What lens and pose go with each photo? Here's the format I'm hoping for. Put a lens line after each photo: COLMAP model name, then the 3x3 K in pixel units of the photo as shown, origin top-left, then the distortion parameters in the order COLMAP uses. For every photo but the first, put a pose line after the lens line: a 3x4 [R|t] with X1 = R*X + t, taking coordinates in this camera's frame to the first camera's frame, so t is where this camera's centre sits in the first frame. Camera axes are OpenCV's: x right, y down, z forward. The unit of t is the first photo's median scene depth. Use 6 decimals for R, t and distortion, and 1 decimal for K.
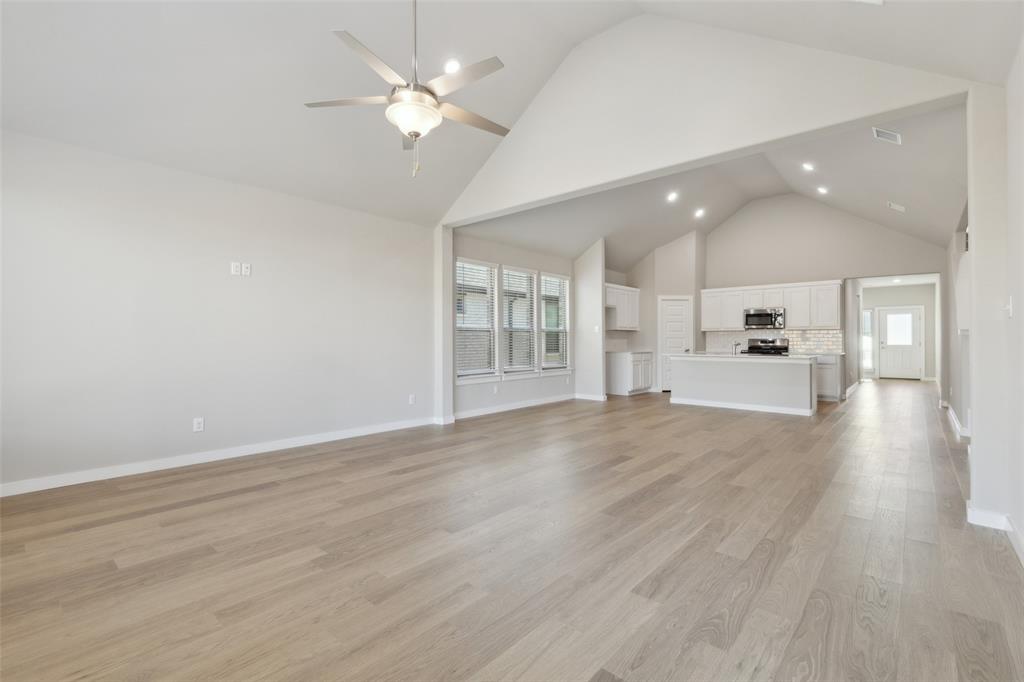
lens RADIAL K [[459.4, 0, 509.9], [0, 459.4, 338.2], [0, 0, 1]] dist [0.005756, -0.000143]
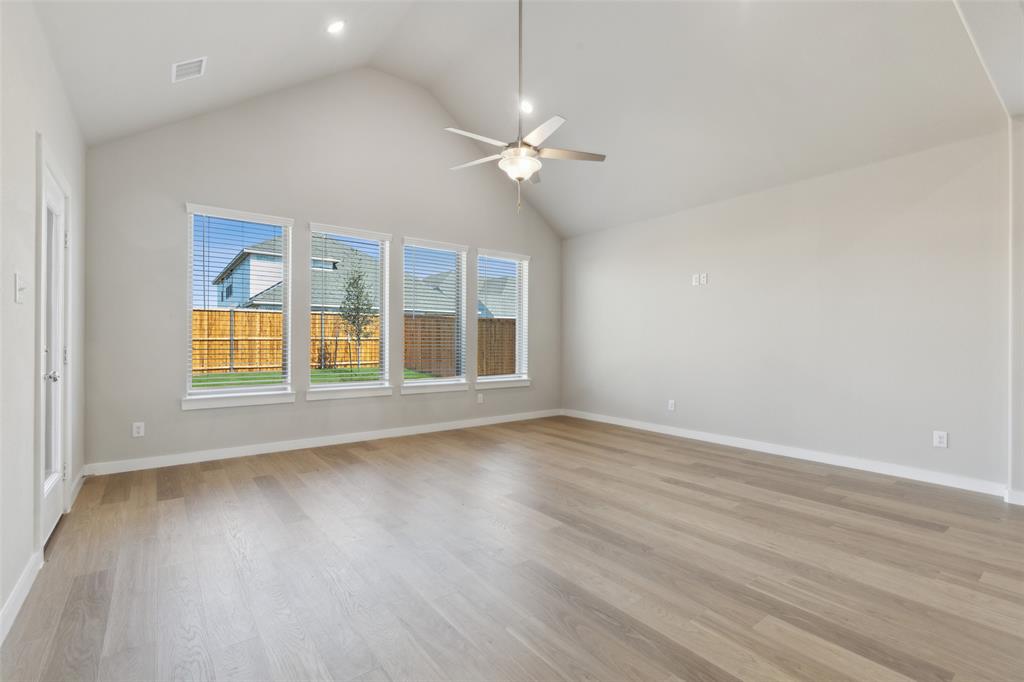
lens RADIAL K [[459.4, 0, 511.8], [0, 459.4, 340.4], [0, 0, 1]] dist [0.005756, -0.000143]
pose [[-0.183241, -0.002486, -0.983065, 0.313550], [0.002943, 0.999991, -0.003077, 0.003057], [0.983064, -0.003457, -0.183232, 0.360940]]
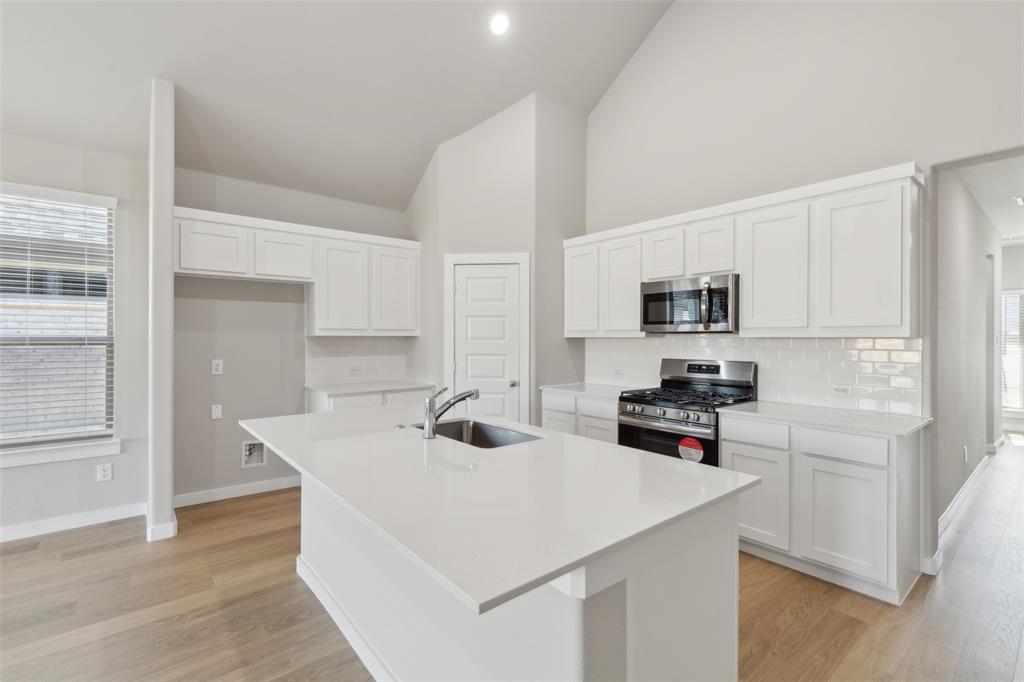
lens RADIAL K [[459.4, 0, 505.6], [0, 459.4, 341.7], [0, 0, 1]] dist [0.005756, -0.000143]
pose [[0.986661, 0.002357, -0.162773, 0.479803], [-0.000427, 0.999929, 0.011889, -0.018458], [0.162789, -0.011661, 0.986592, 0.630904]]
